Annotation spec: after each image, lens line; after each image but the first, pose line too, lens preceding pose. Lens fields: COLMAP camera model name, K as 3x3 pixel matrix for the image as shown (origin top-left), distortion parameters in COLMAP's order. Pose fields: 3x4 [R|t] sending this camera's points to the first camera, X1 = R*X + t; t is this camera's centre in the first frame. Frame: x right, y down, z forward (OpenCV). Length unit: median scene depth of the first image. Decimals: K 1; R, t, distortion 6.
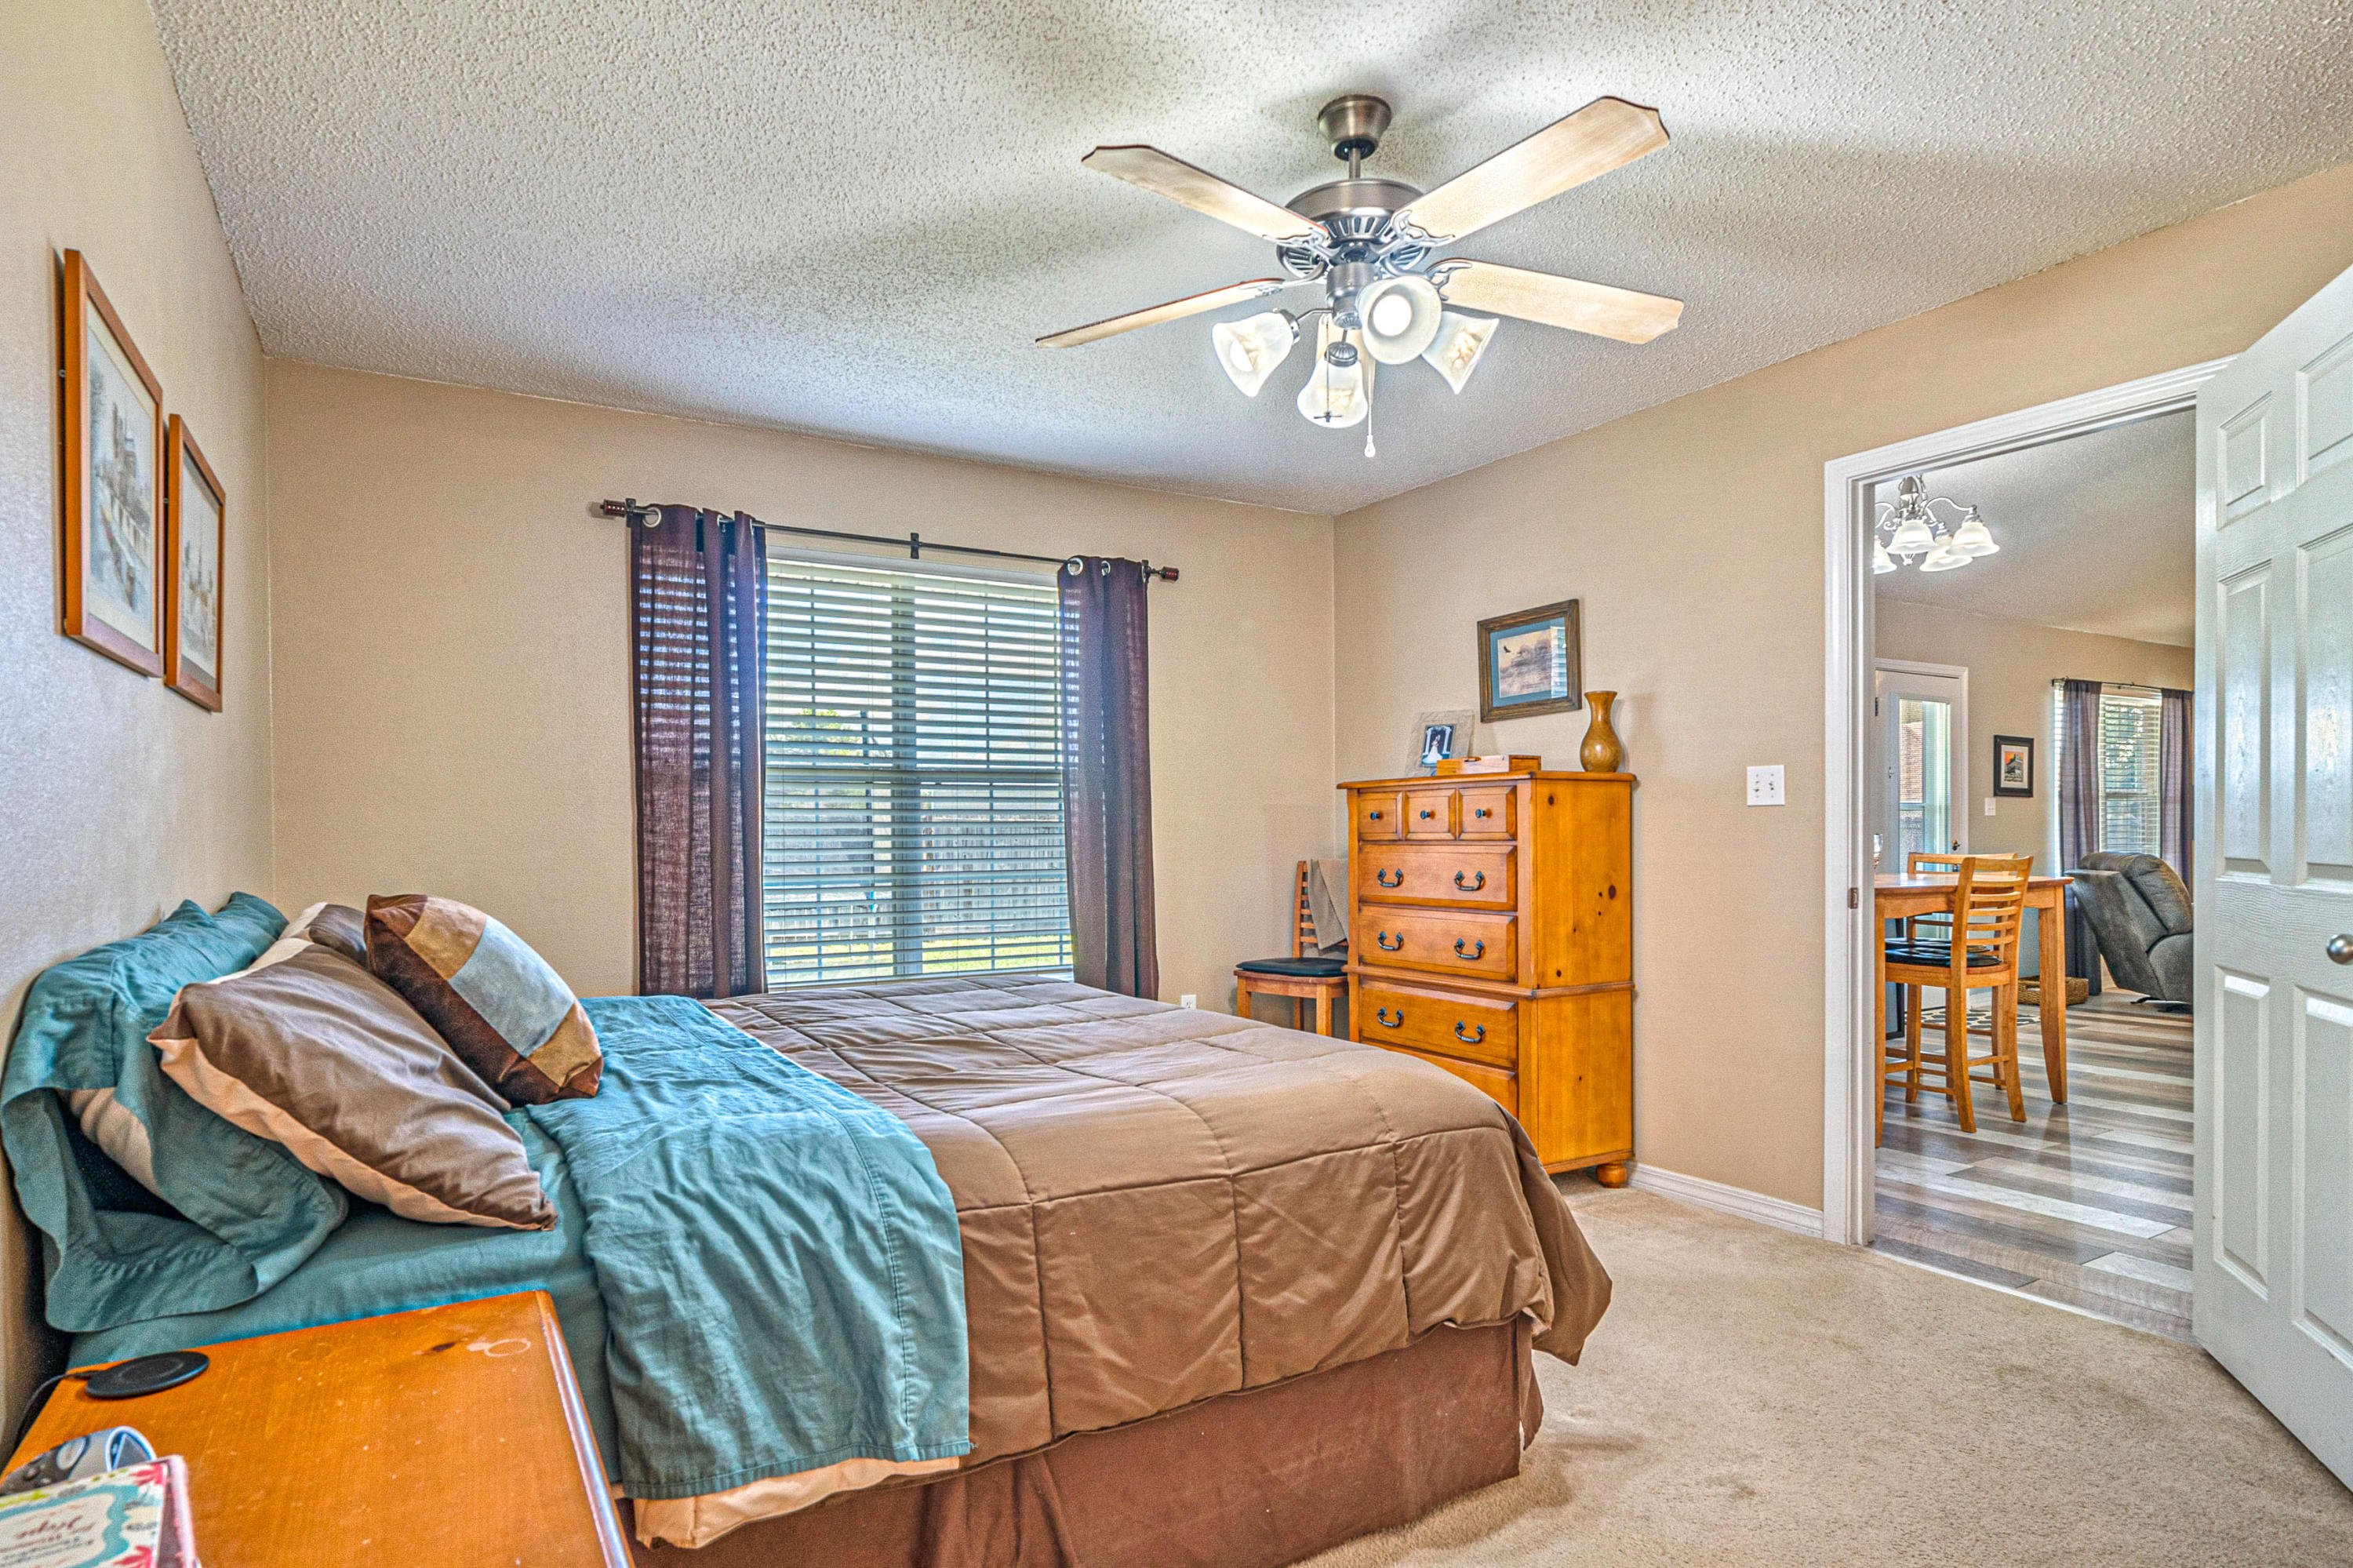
lens RADIAL K [[1247.2, 0, 1156.6], [0, 1247.2, 820.4], [0, 0, 1]] dist [-0.003294, -0.000618]
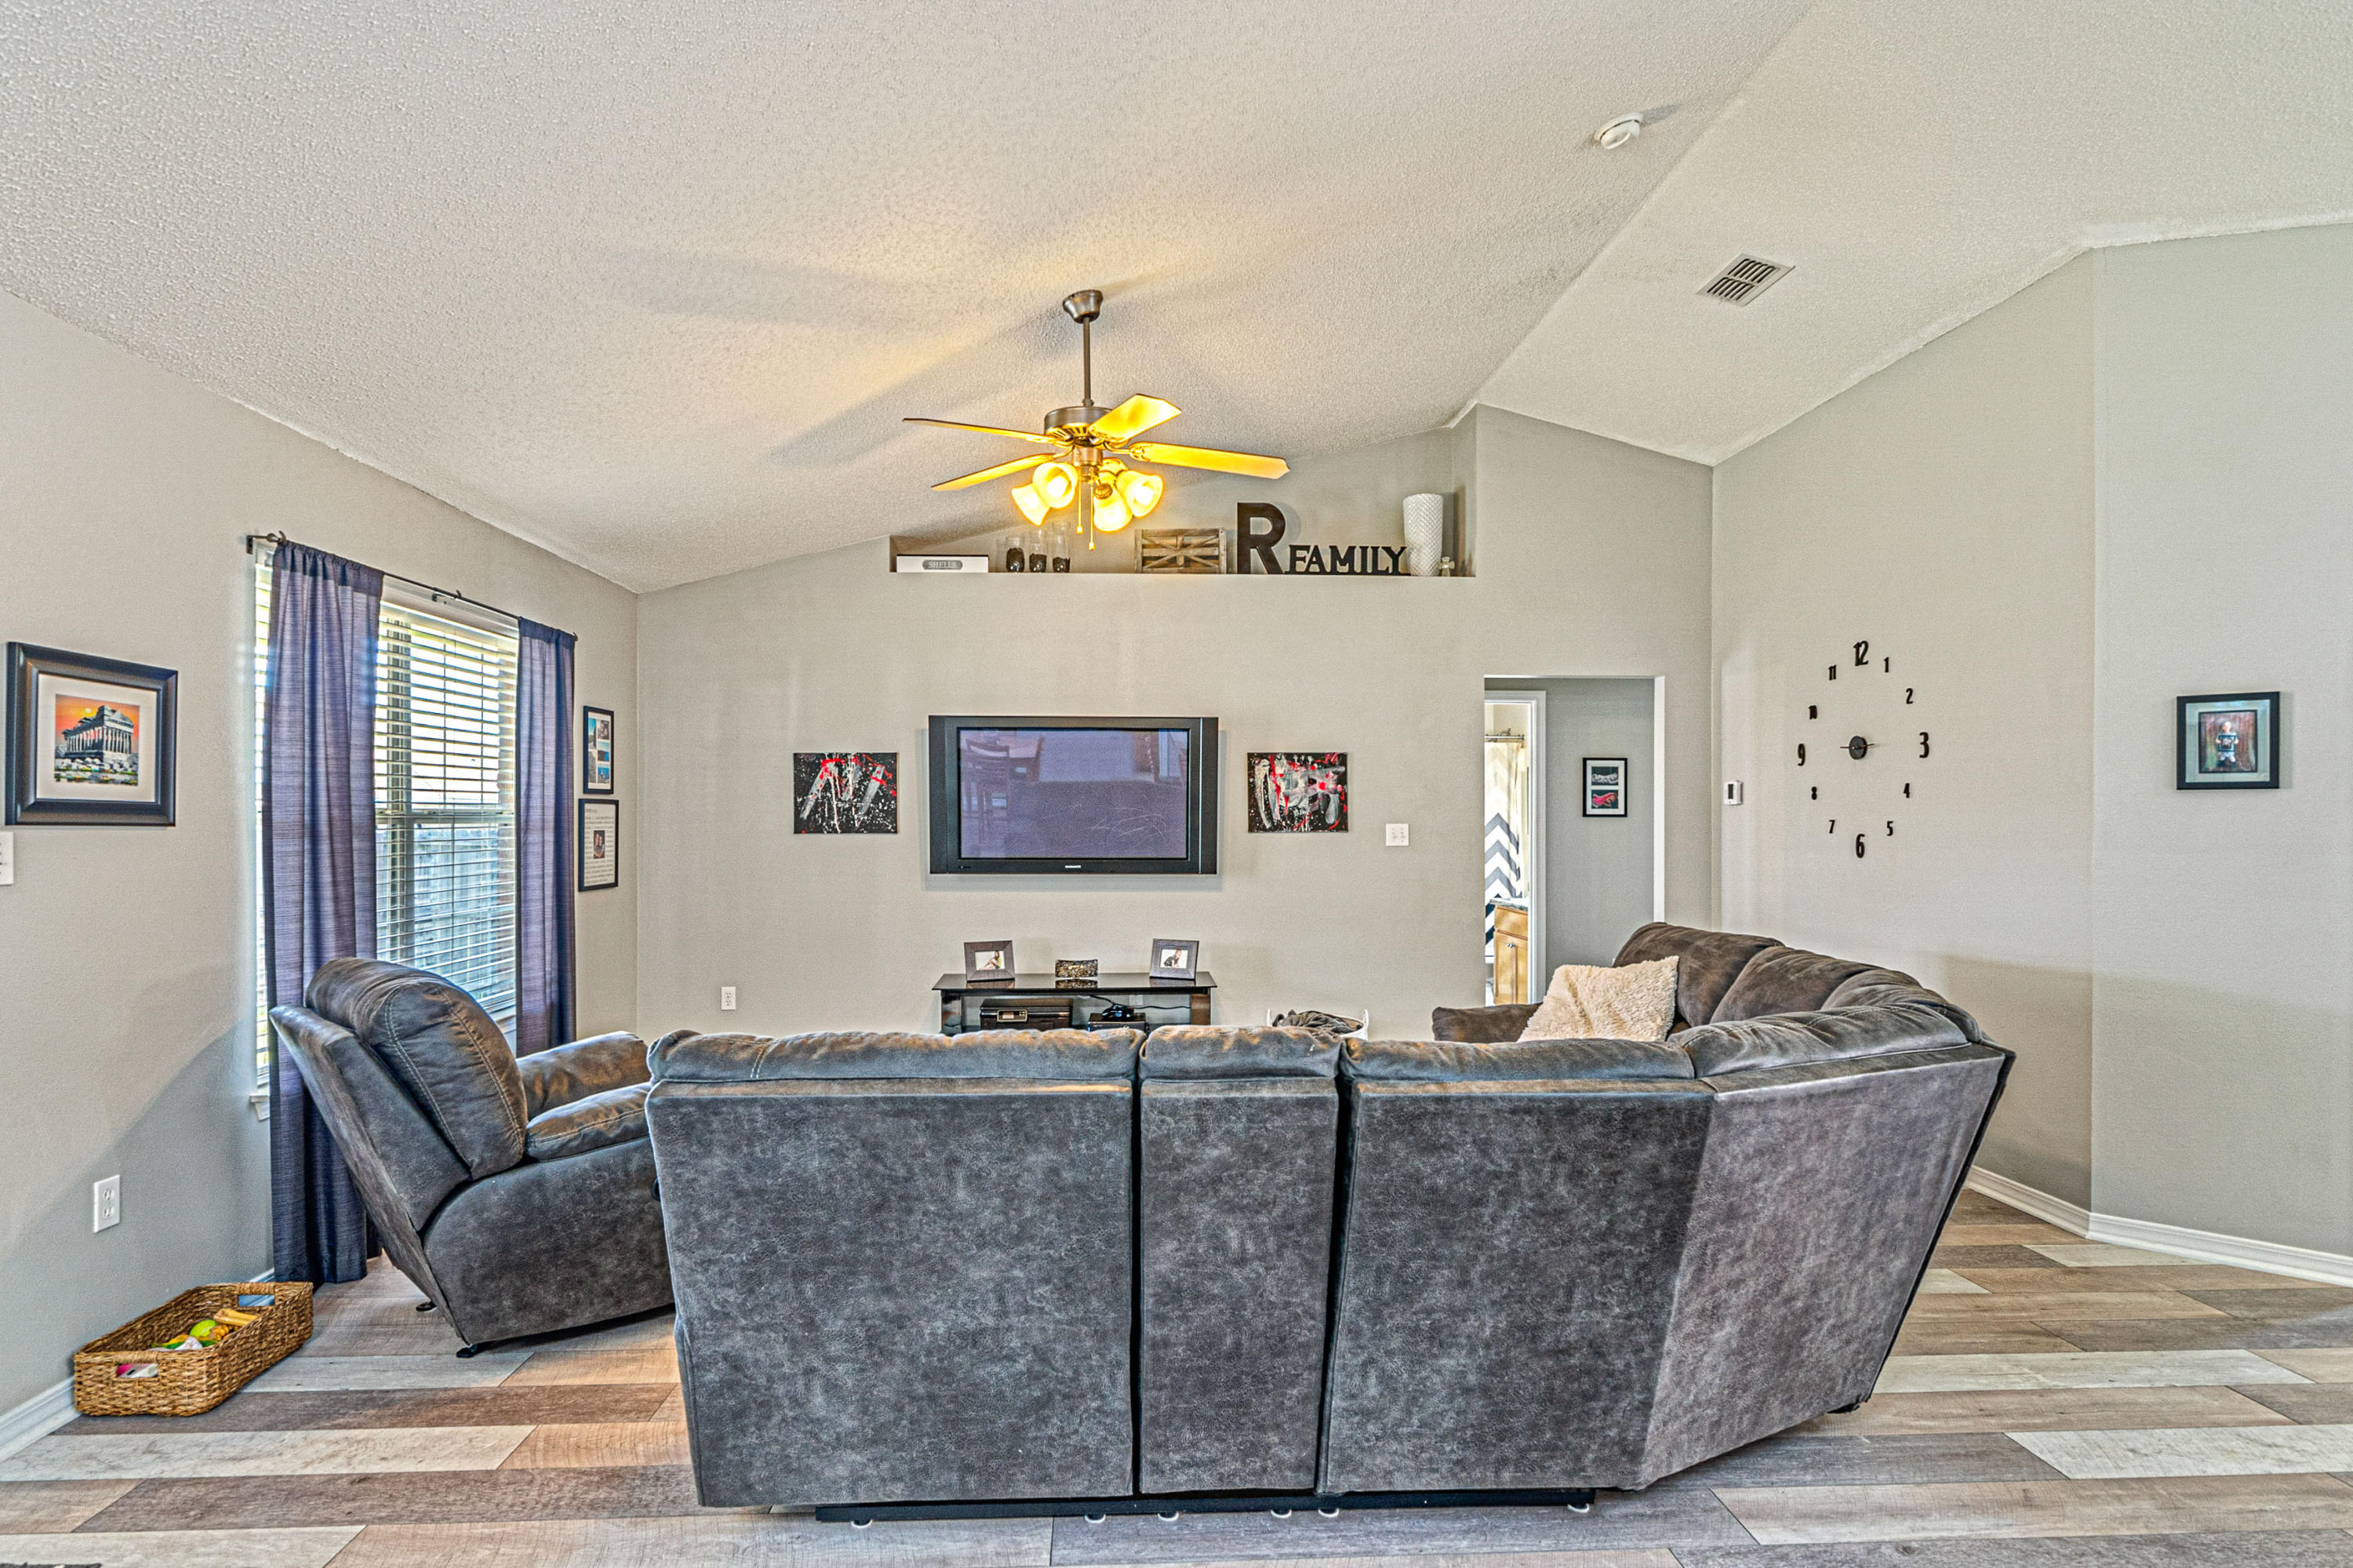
lens RADIAL K [[1247.2, 0, 1156.6], [0, 1247.2, 820.4], [0, 0, 1]] dist [-0.003294, -0.000618]
pose [[0.464011, 0.003220, 0.885823, 0.510110], [-0.001351, 0.999995, -0.002928, -0.019886], [-0.885828, 0.000162, 0.464013, 0.563019]]
